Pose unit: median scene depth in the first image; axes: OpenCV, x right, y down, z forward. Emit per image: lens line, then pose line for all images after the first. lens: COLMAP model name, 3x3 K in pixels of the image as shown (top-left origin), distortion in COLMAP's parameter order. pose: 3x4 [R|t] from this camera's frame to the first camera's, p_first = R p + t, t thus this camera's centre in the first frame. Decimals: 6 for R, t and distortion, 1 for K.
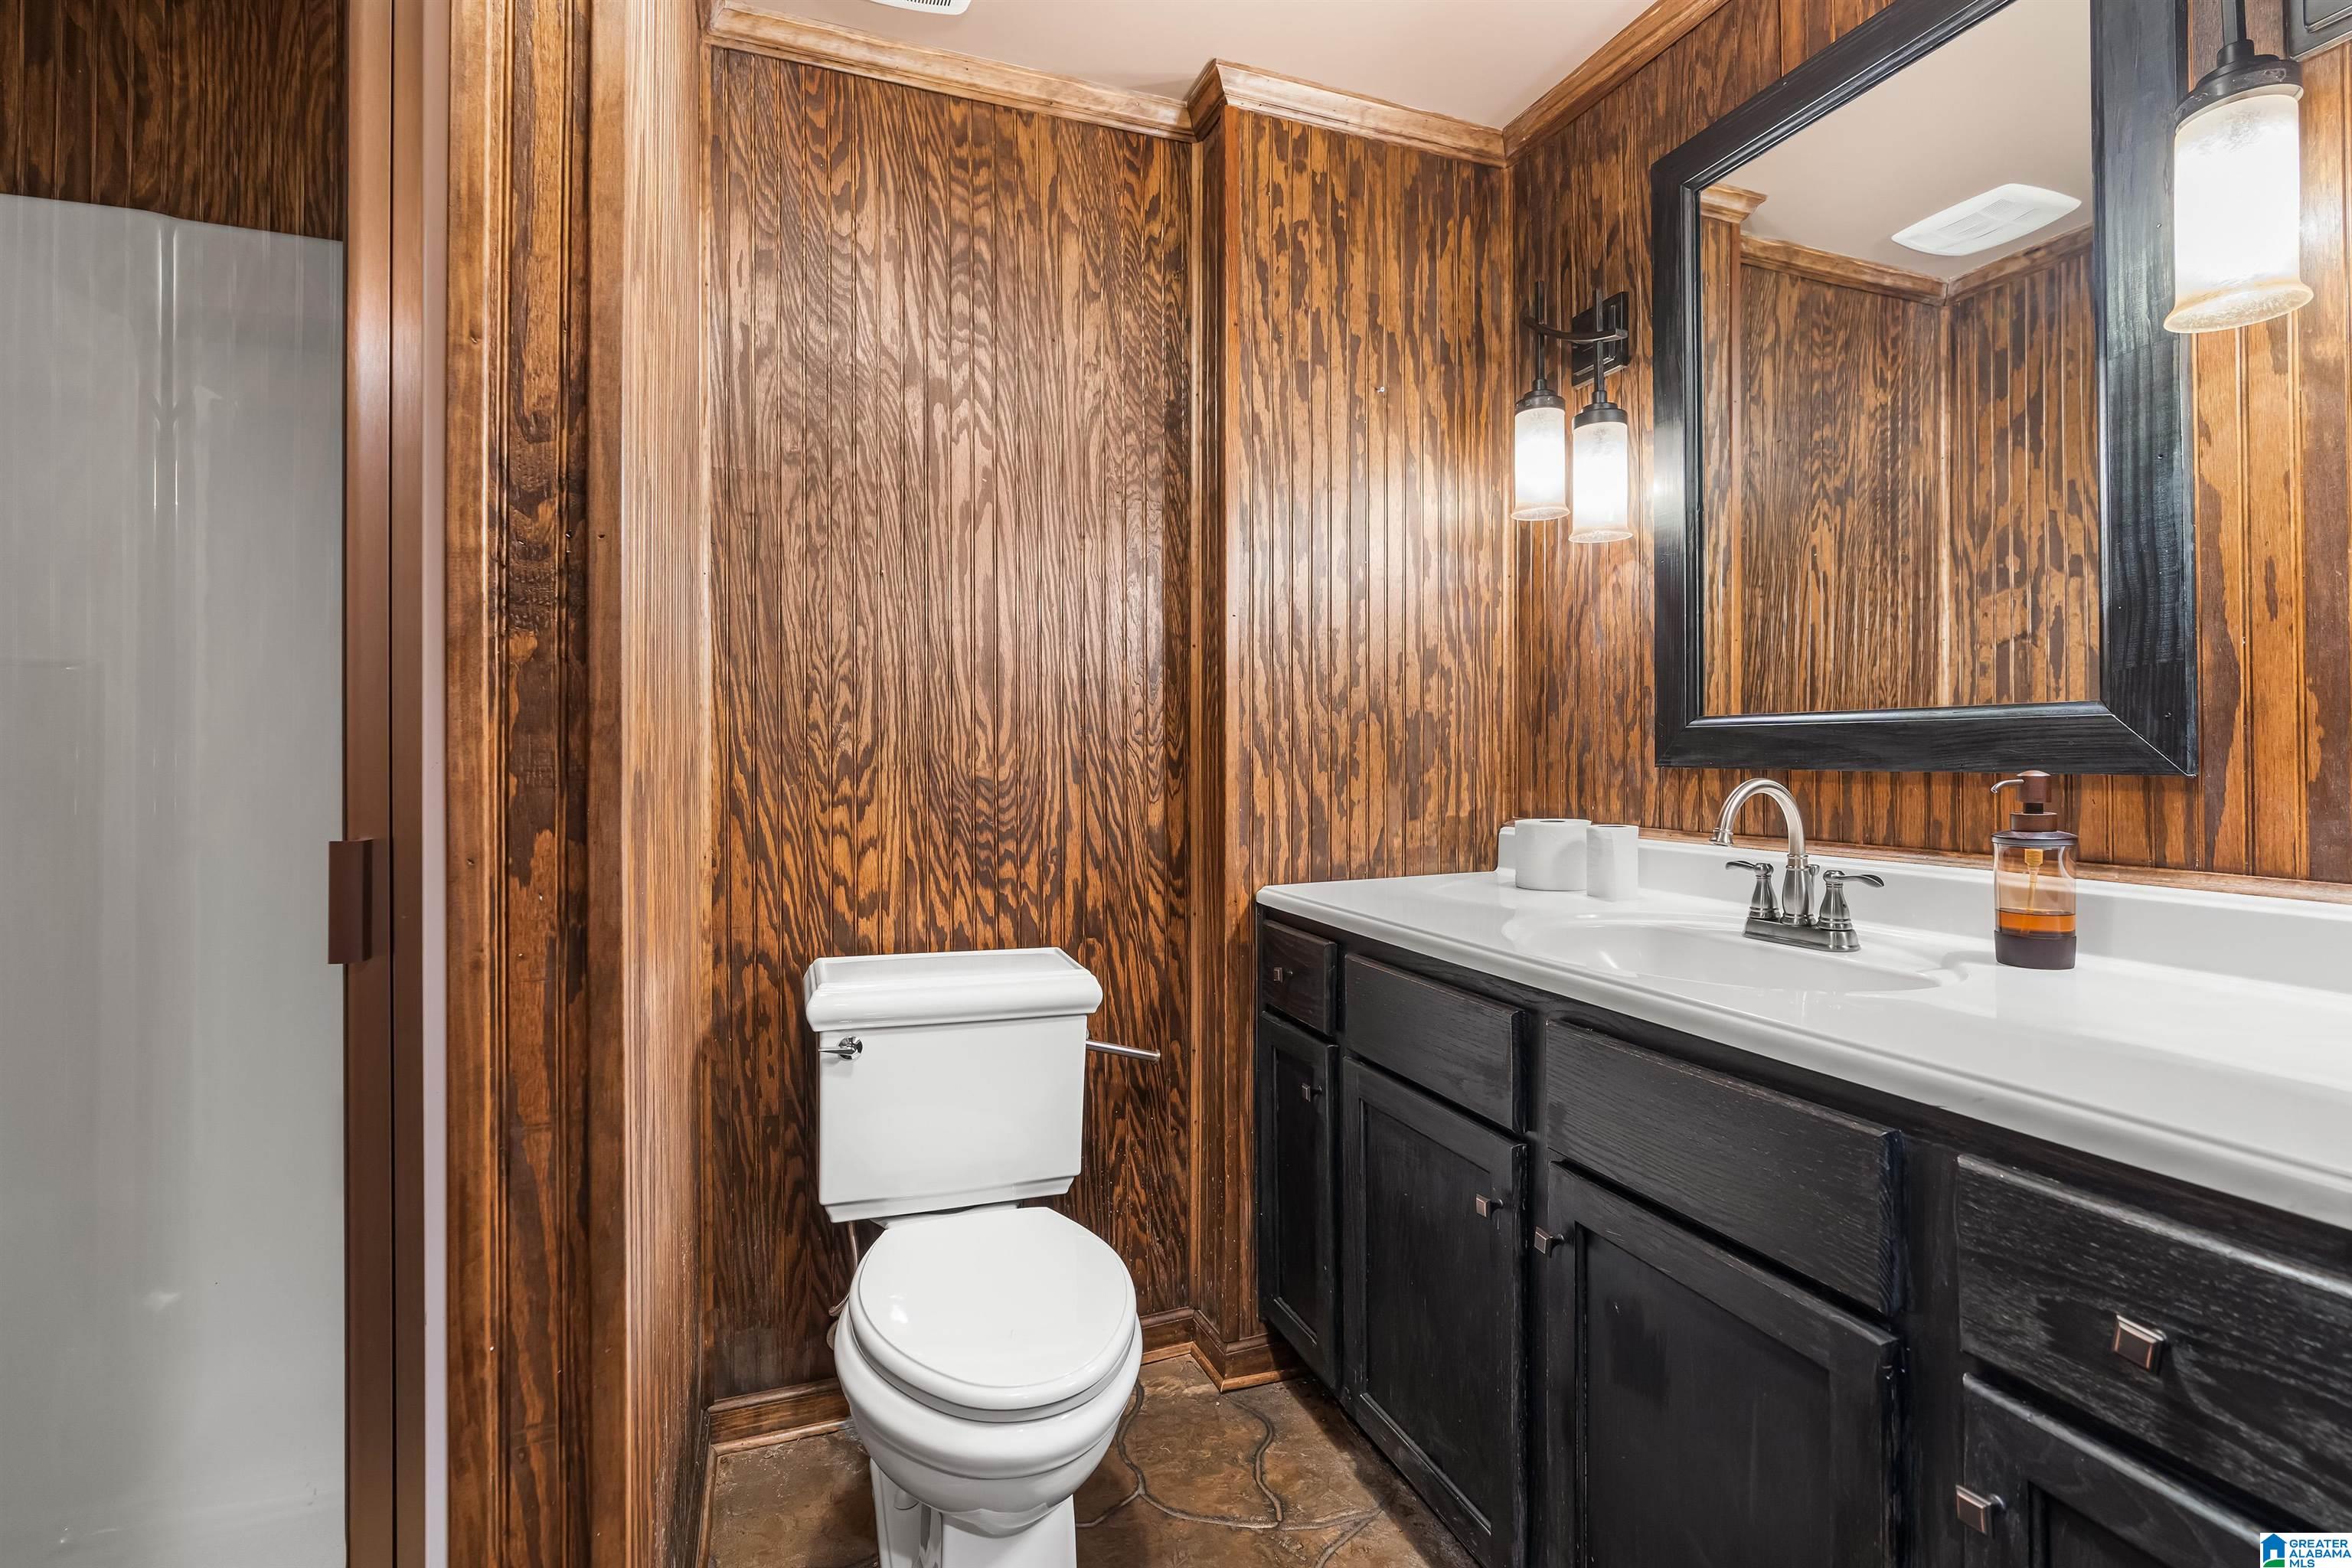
lens RADIAL K [[1082.5, 0, 1181.9], [0, 1082.5, 765.6], [0, 0, 1]] dist [-0.001653, -0.000098]
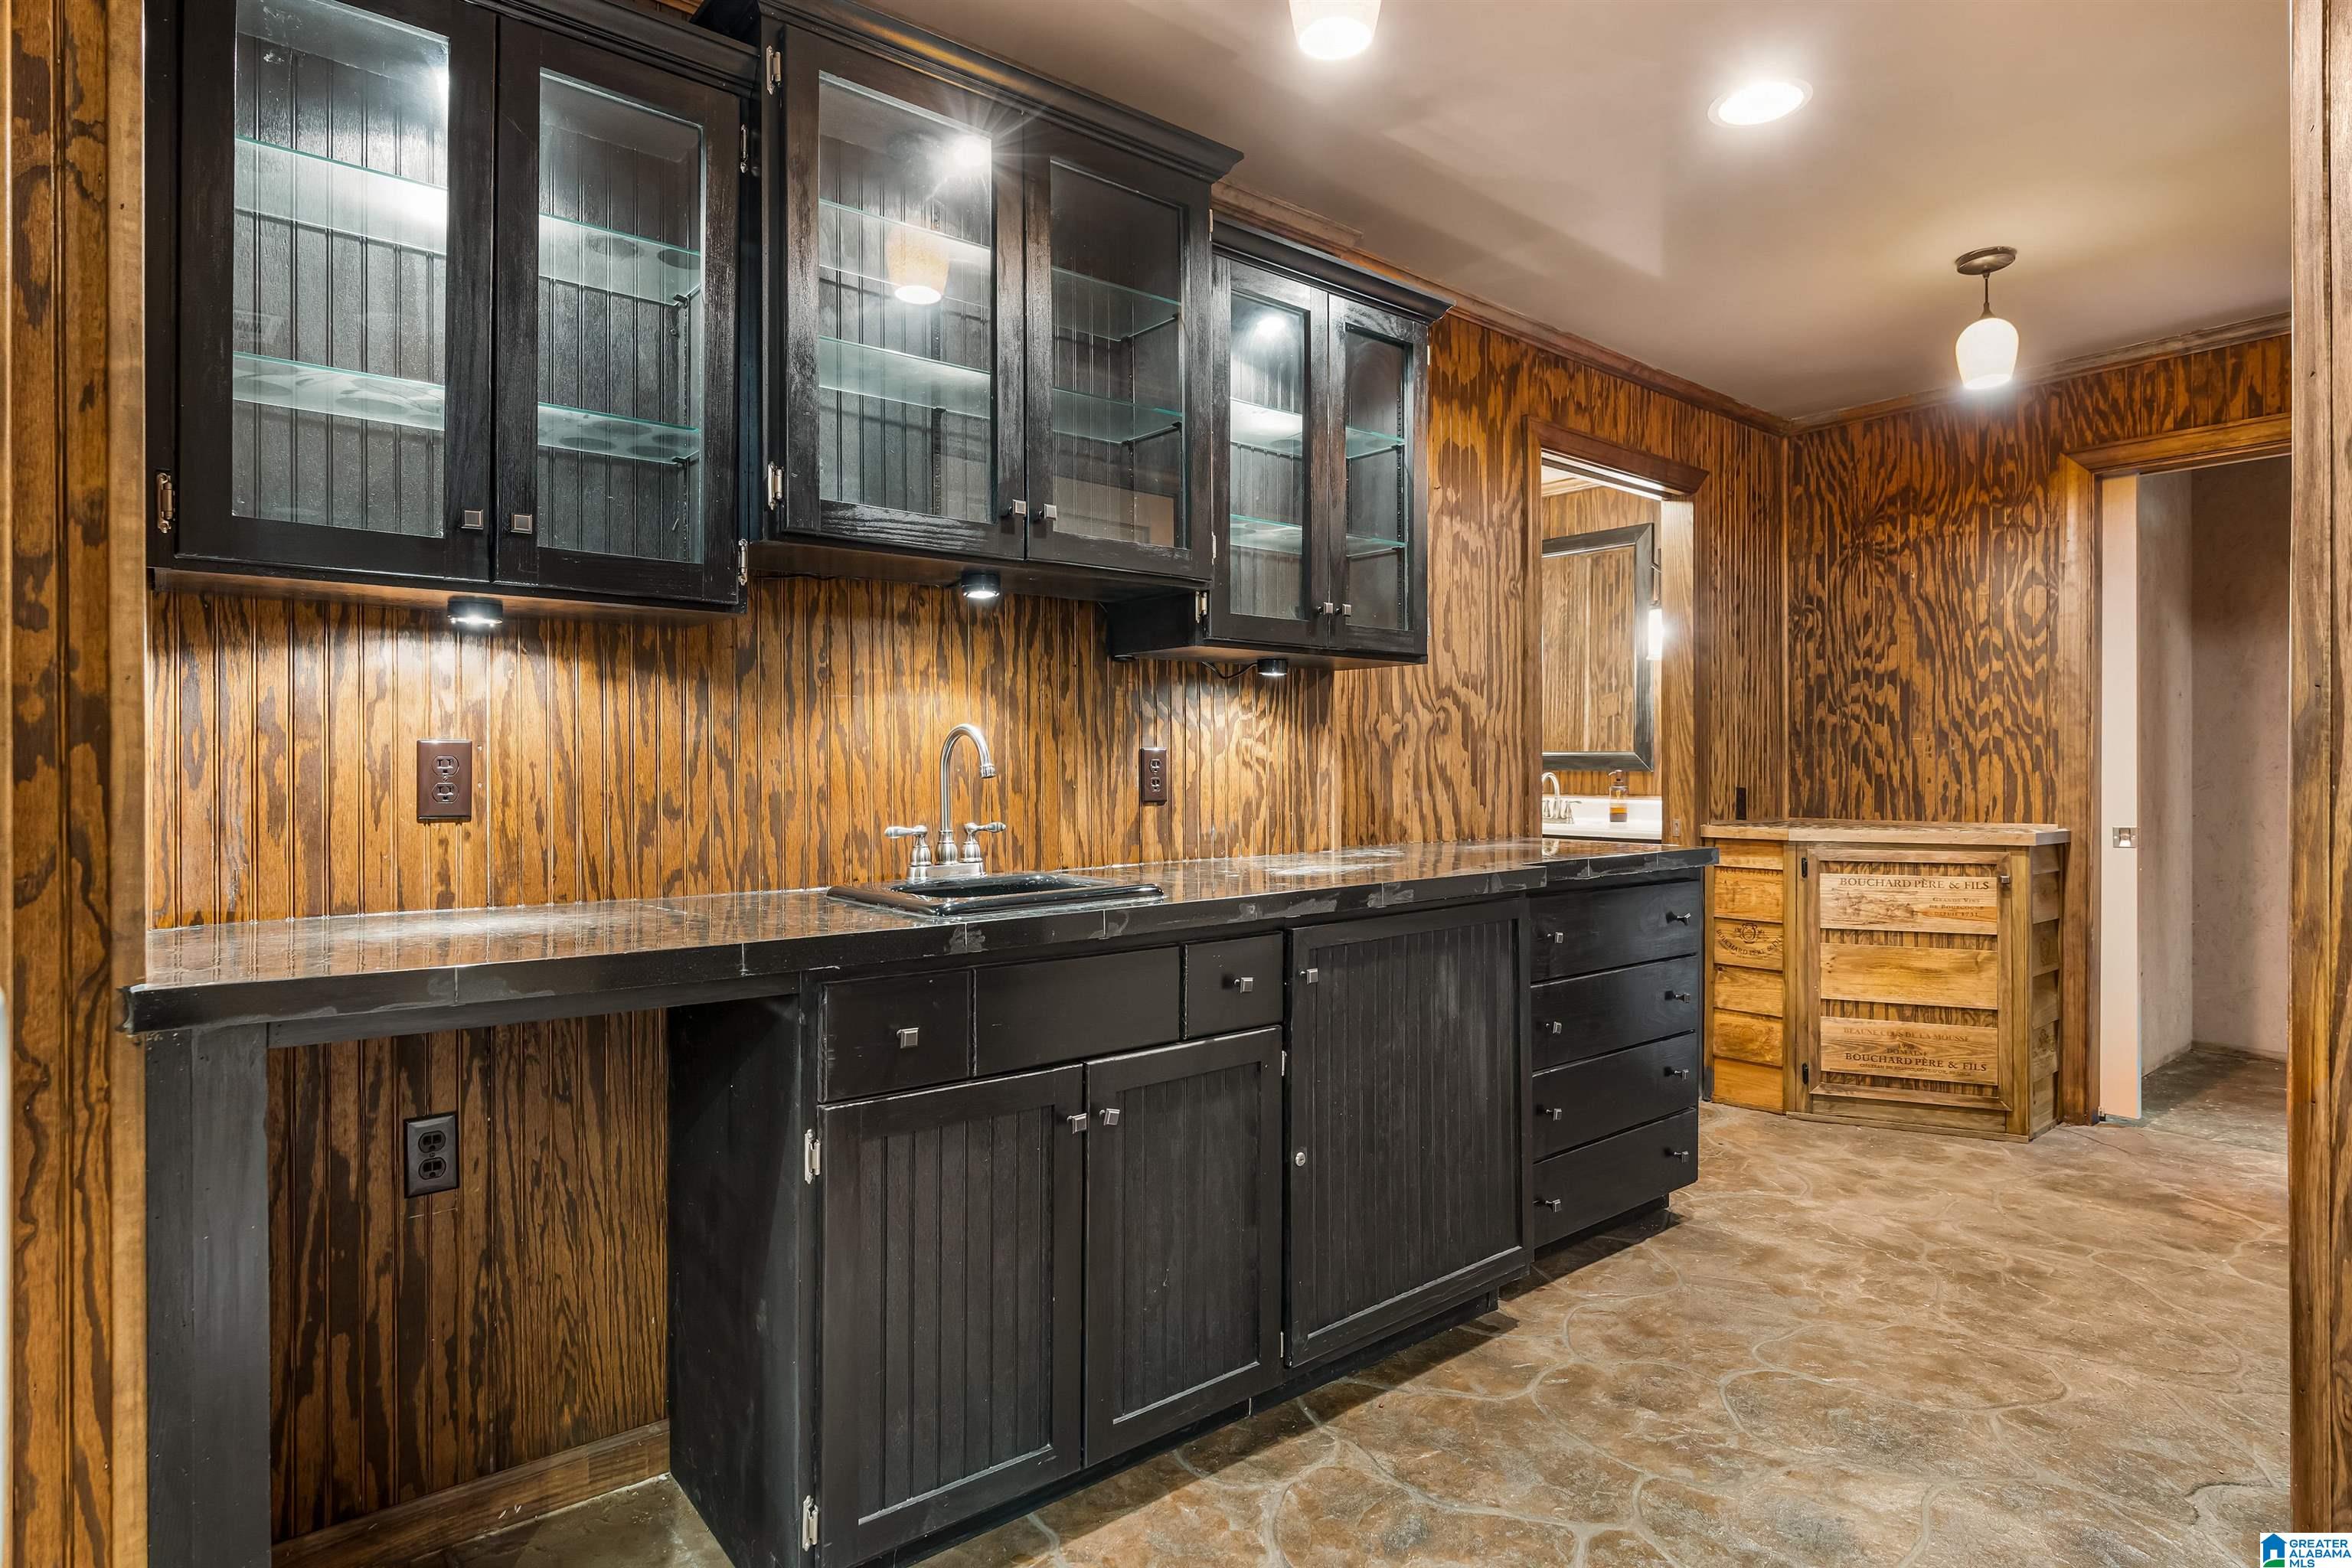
lens RADIAL K [[1253.2, 0, 1174.5], [0, 1253.2, 788.2], [0, 0, 1]] dist [0.001119, 0.000029]
pose [[0.949323, 0.007972, 0.314200, -1.760869], [-0.009141, 0.999956, 0.002249, 0.062903], [-0.314168, -0.005007, 0.949354, -2.282636]]
